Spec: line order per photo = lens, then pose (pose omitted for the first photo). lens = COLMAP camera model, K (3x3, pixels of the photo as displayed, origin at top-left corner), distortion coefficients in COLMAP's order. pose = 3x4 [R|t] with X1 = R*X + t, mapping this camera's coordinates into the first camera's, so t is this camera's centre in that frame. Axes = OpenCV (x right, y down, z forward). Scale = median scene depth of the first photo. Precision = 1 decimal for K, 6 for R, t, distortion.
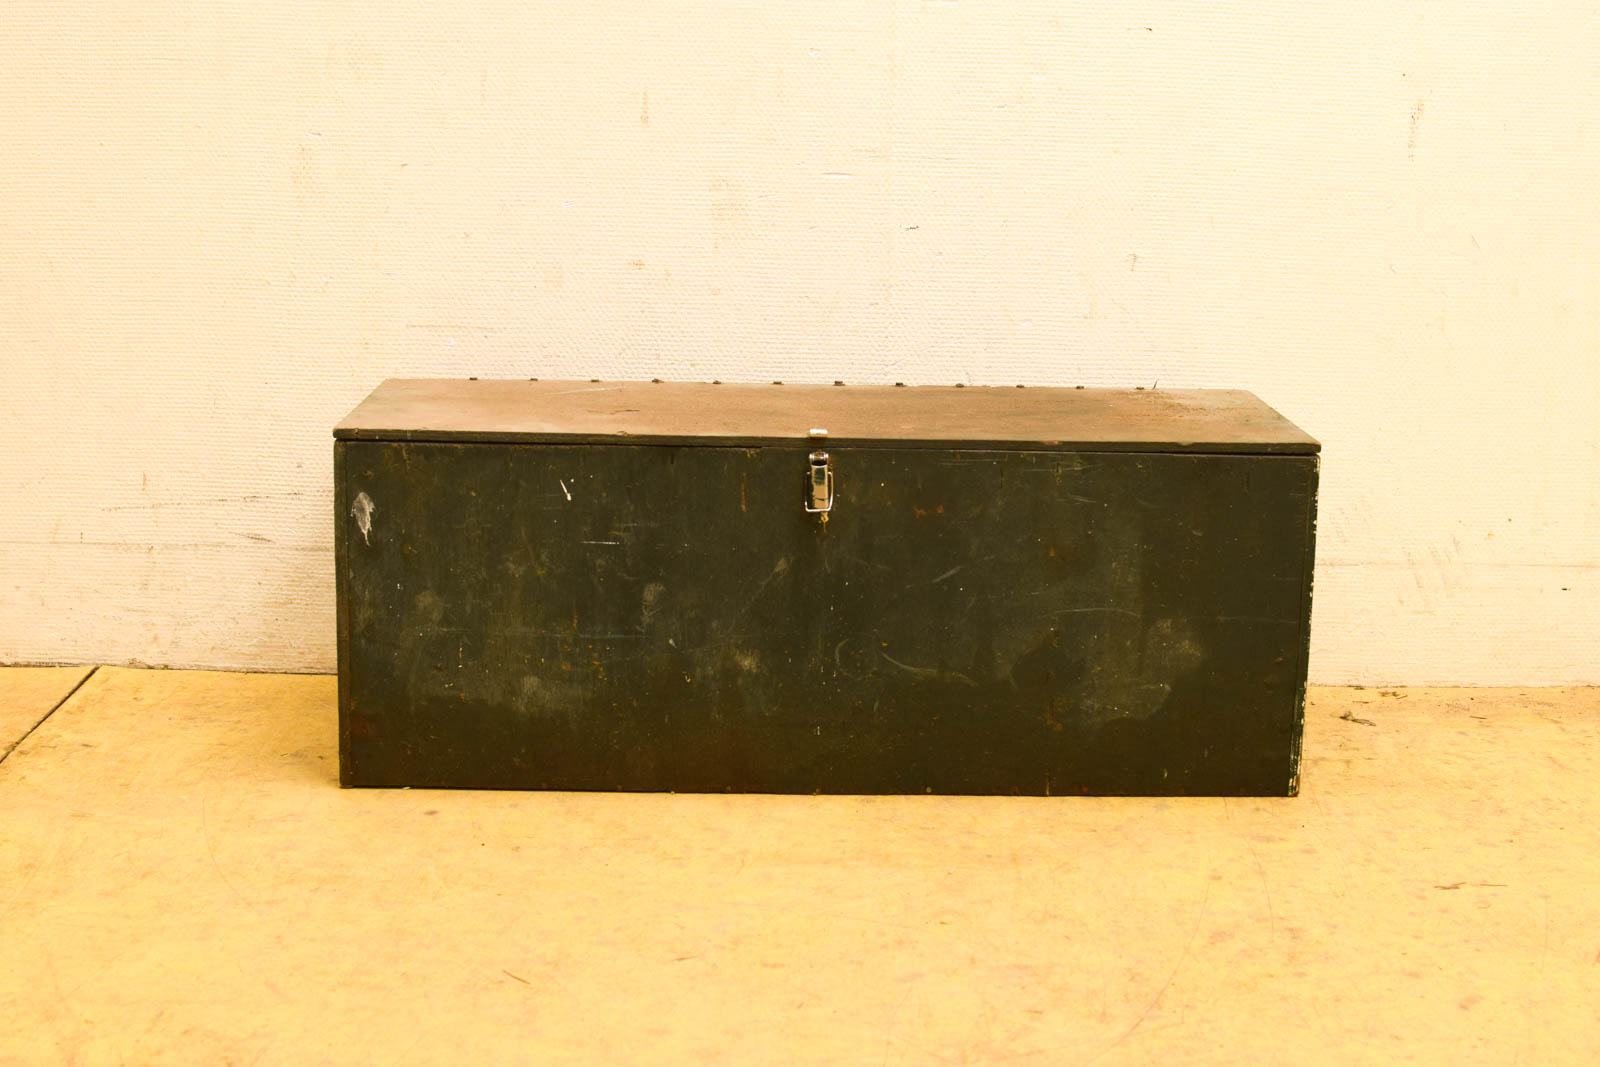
lens RADIAL K [[2427.7, 0, 798.7], [0, 2427.7, 533.9], [0, 0, 1]] dist [-0.143503, 0.000000]
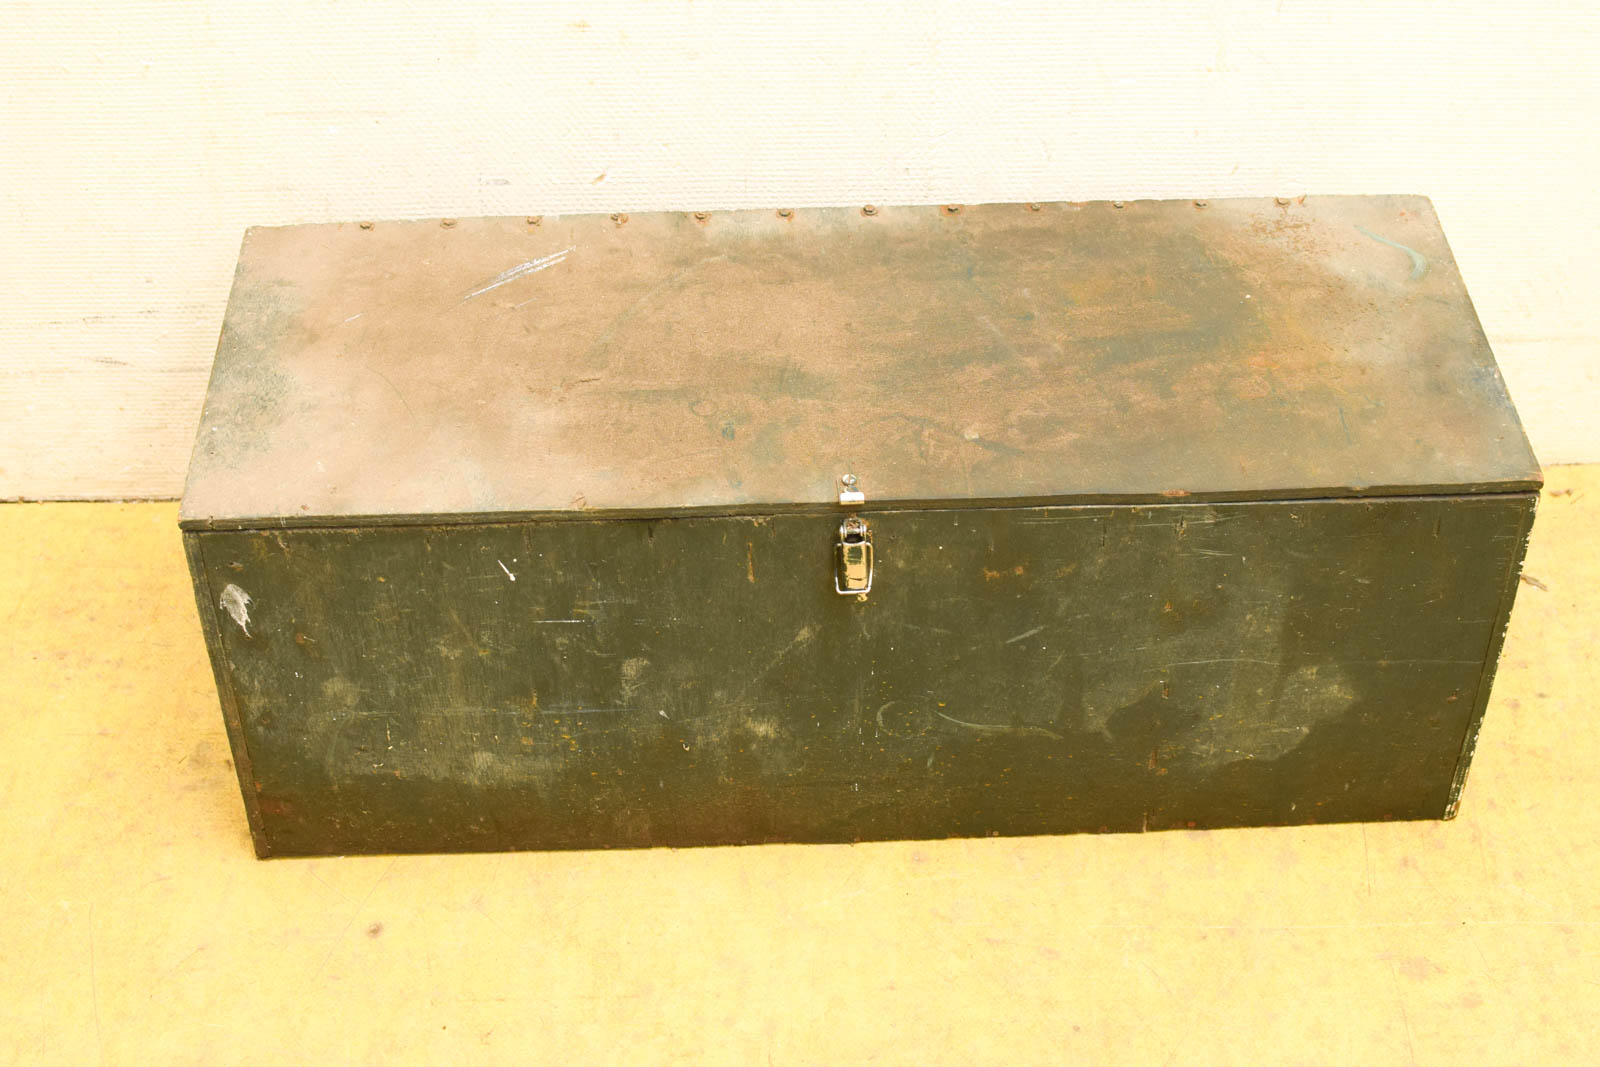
lens RADIAL K [[2427.7, 0, 801.2], [0, 2427.7, 533.3], [0, 0, 1]] dist [-0.143503, 0.000000]
pose [[0.999578, -0.028868, -0.003194, -0.004808], [0.026584, 0.865082, 0.500926, -0.385807], [-0.011698, -0.500800, 0.865484, 0.367942]]
